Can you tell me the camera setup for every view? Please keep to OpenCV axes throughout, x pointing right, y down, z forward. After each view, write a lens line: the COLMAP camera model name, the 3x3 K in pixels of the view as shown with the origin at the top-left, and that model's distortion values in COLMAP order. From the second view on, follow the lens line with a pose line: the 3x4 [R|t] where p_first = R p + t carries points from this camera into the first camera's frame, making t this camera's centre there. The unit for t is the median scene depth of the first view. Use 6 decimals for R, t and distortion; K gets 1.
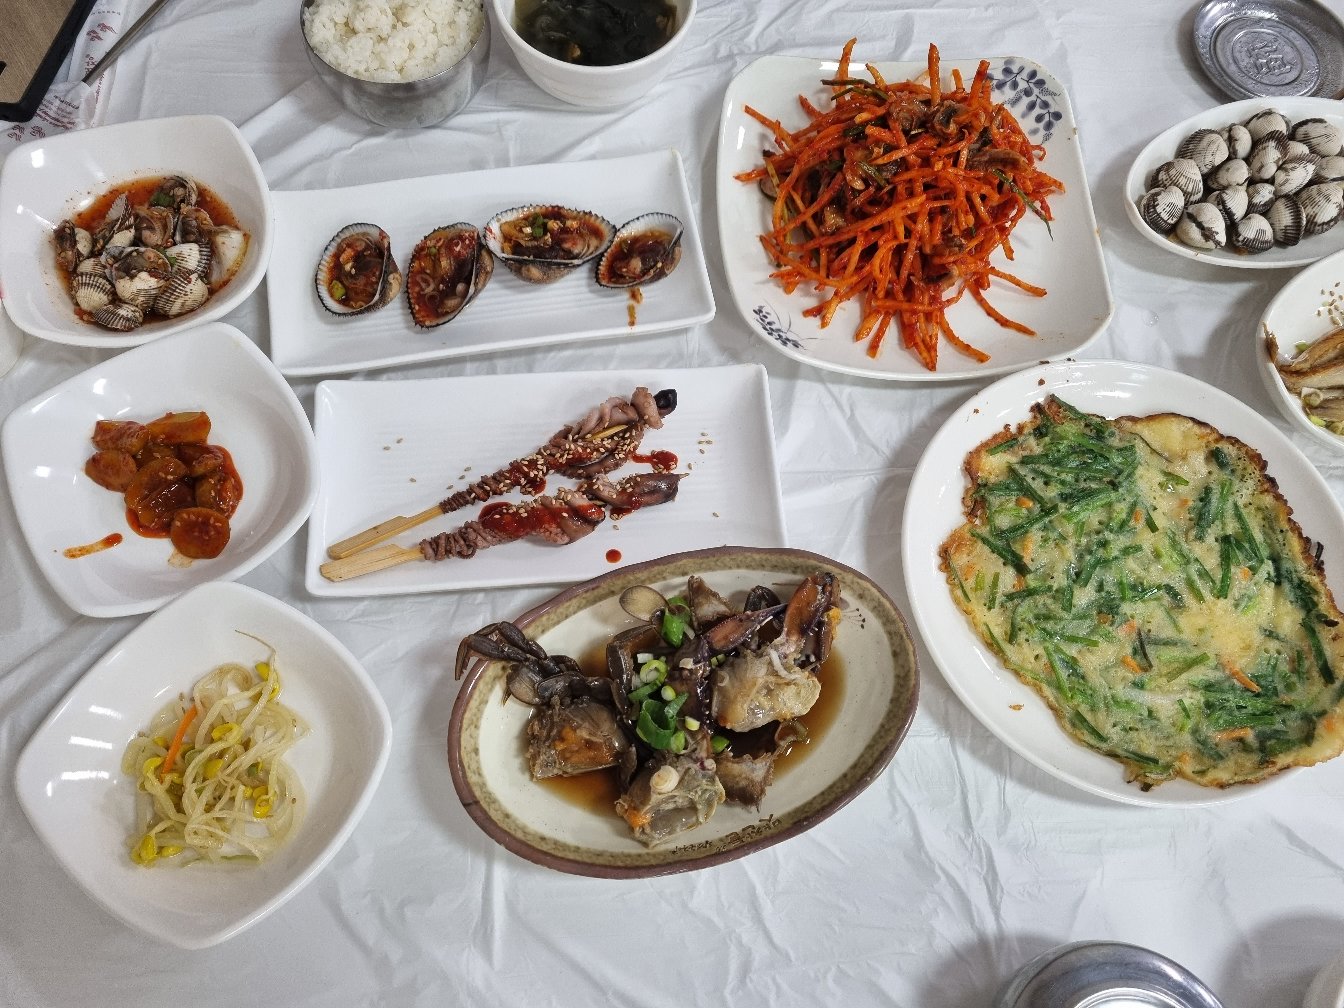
lens RADIAL K [[1011.7, 0, 672.0], [0, 1011.7, 504.0], [0, 0, 1]] dist [0.040642, -0.044660]
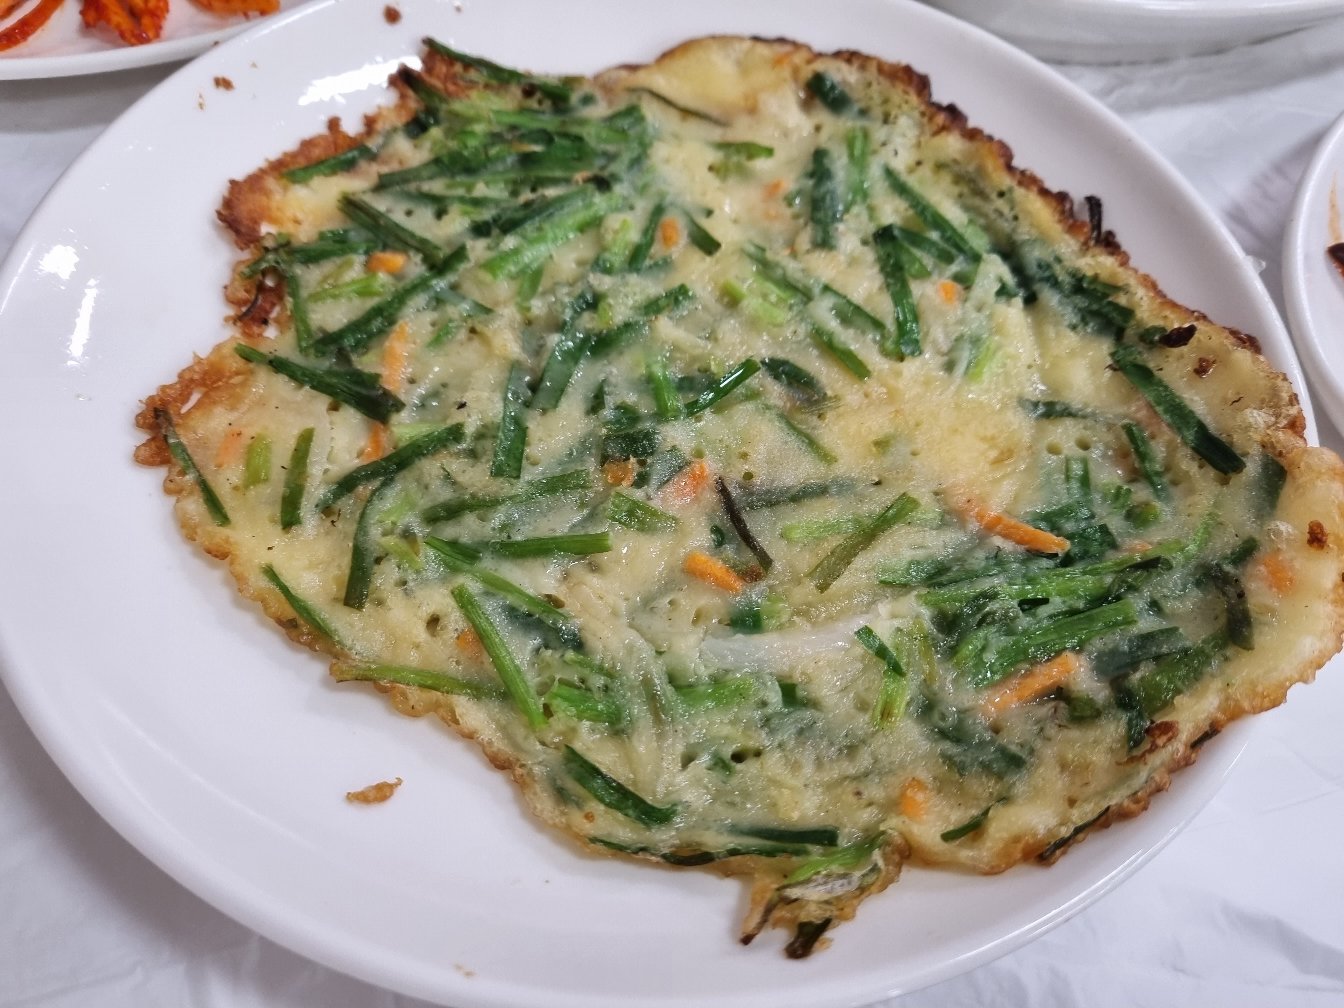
lens RADIAL K [[1032.0, 0, 672.0], [0, 1032.0, 504.0], [0, 0, 1]] dist [-0.007471, -0.003269]
pose [[0.956049, -0.240008, 0.168424, 0.352204], [0.265353, 0.952604, -0.148777, 0.167763], [-0.124733, 0.186930, 0.974422, 0.604451]]
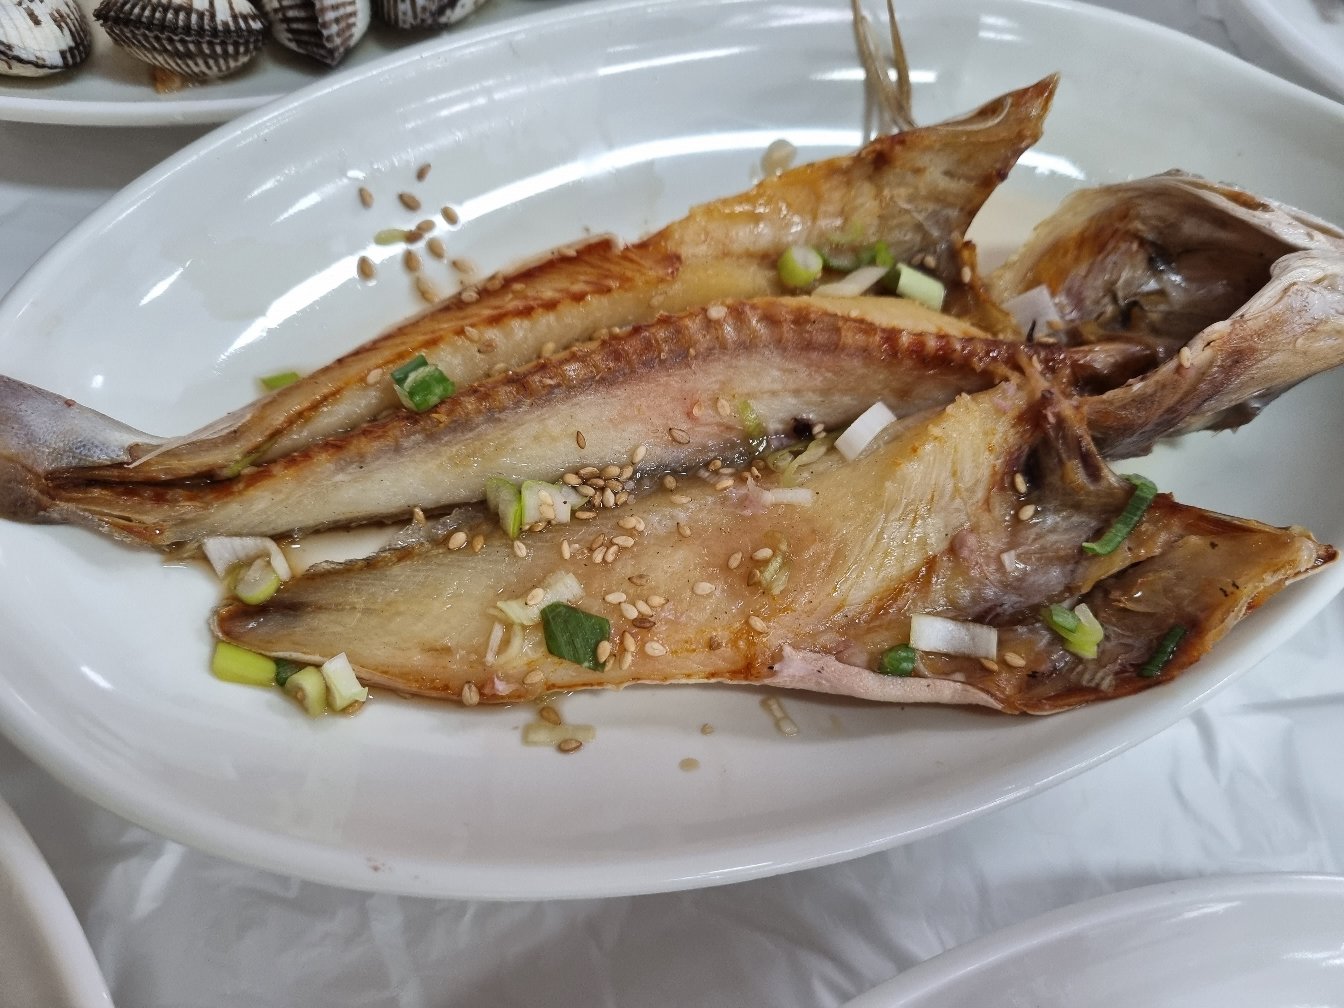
lens RADIAL K [[1032.0, 0, 672.0], [0, 1032.0, 504.0], [0, 0, 1]] dist [-0.007471, -0.003269]
pose [[0.987746, -0.072223, 0.138351, 0.713834], [0.075300, 0.997014, -0.017132, -0.111268], [-0.136701, 0.027340, 0.990235, 0.726246]]
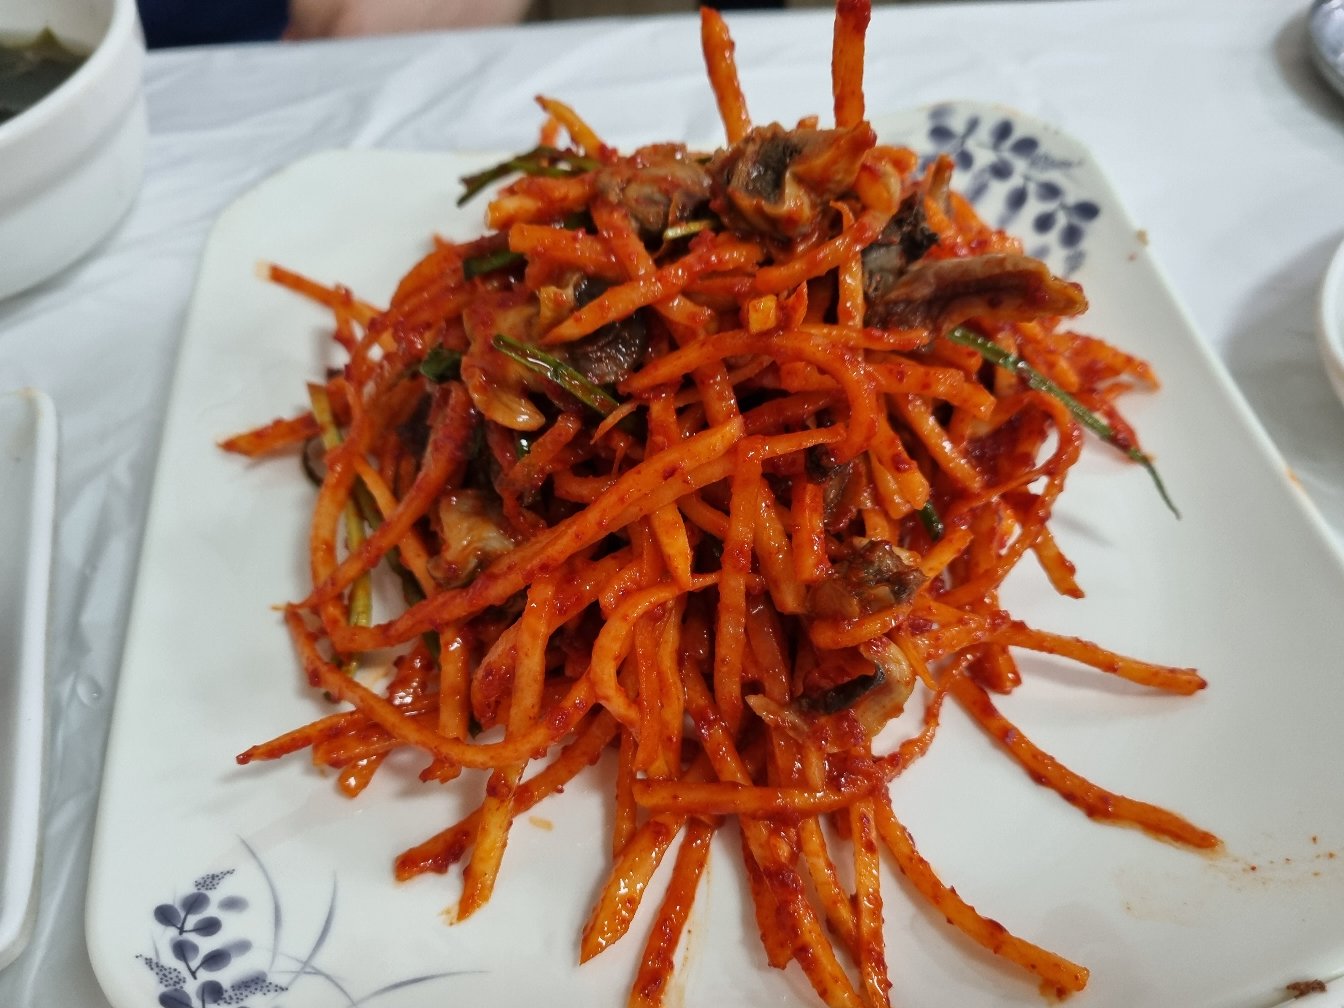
lens RADIAL K [[1074.5, 0, 672.0], [0, 1074.5, 504.0], [0, 0, 1]] dist [-0.003245, -0.002647]
pose [[0.992646, -0.115147, 0.037360, 0.213441], [0.121013, 0.952042, -0.281018, -0.197673], [-0.003210, 0.283472, 0.958975, 0.711655]]
